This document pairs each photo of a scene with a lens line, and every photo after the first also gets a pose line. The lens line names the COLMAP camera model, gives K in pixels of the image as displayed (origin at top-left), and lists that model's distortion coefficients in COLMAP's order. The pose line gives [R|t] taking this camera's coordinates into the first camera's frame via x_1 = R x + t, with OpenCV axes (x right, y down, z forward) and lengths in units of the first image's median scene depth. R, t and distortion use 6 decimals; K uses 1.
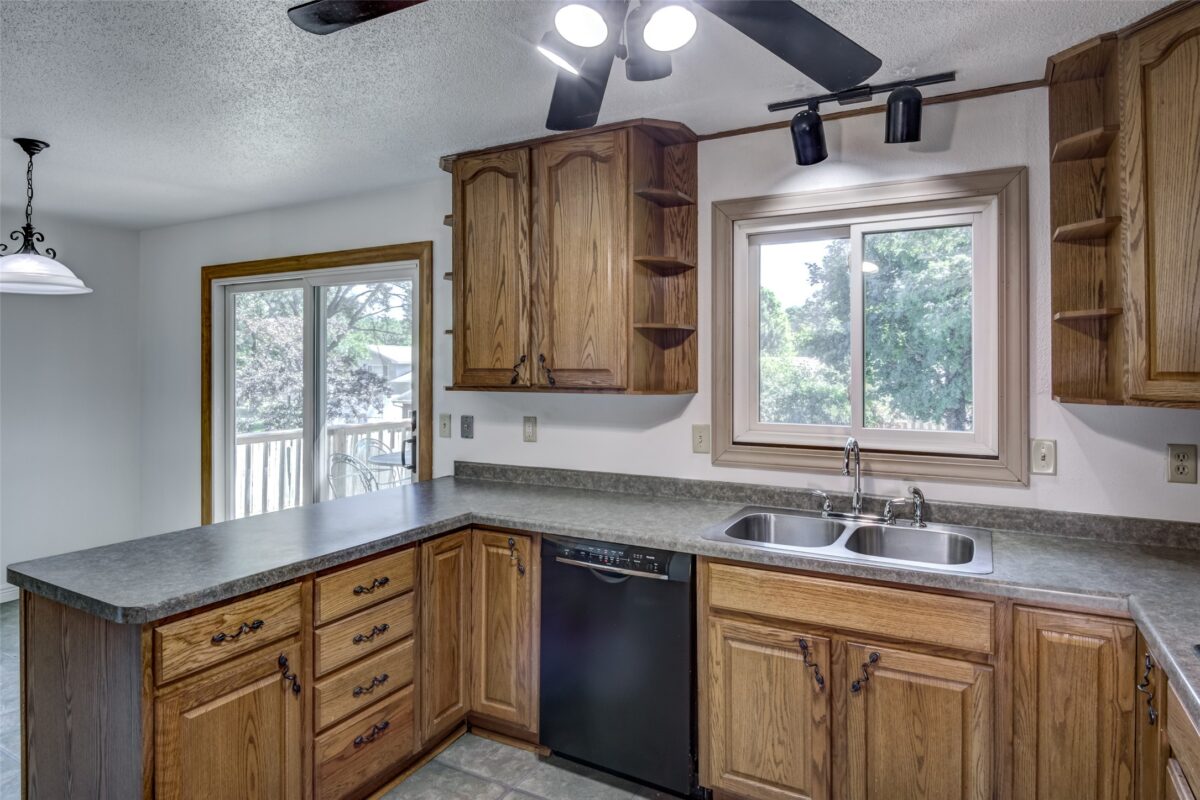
lens RADIAL K [[684.7, 0, 604.3], [0, 684.7, 361.6], [0, 0, 1]] dist [-0.005014, -0.014266]
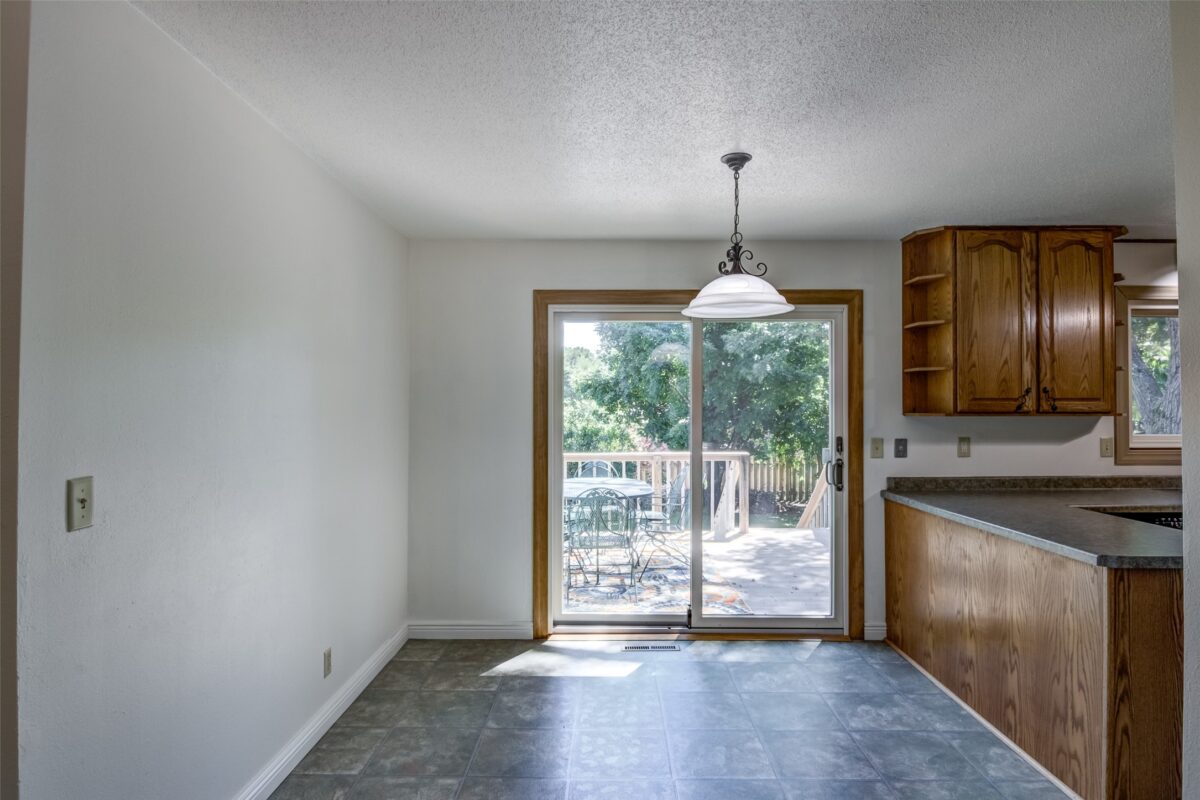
lens RADIAL K [[684.7, 0, 602.1], [0, 684.7, 402.8], [0, 0, 1]] dist [-0.005014, -0.014266]
pose [[0.882999, 0.002165, 0.469371, -1.629003], [-0.000876, 0.999995, -0.002965, 0.026547], [-0.469375, 0.002207, 0.882996, 0.252883]]
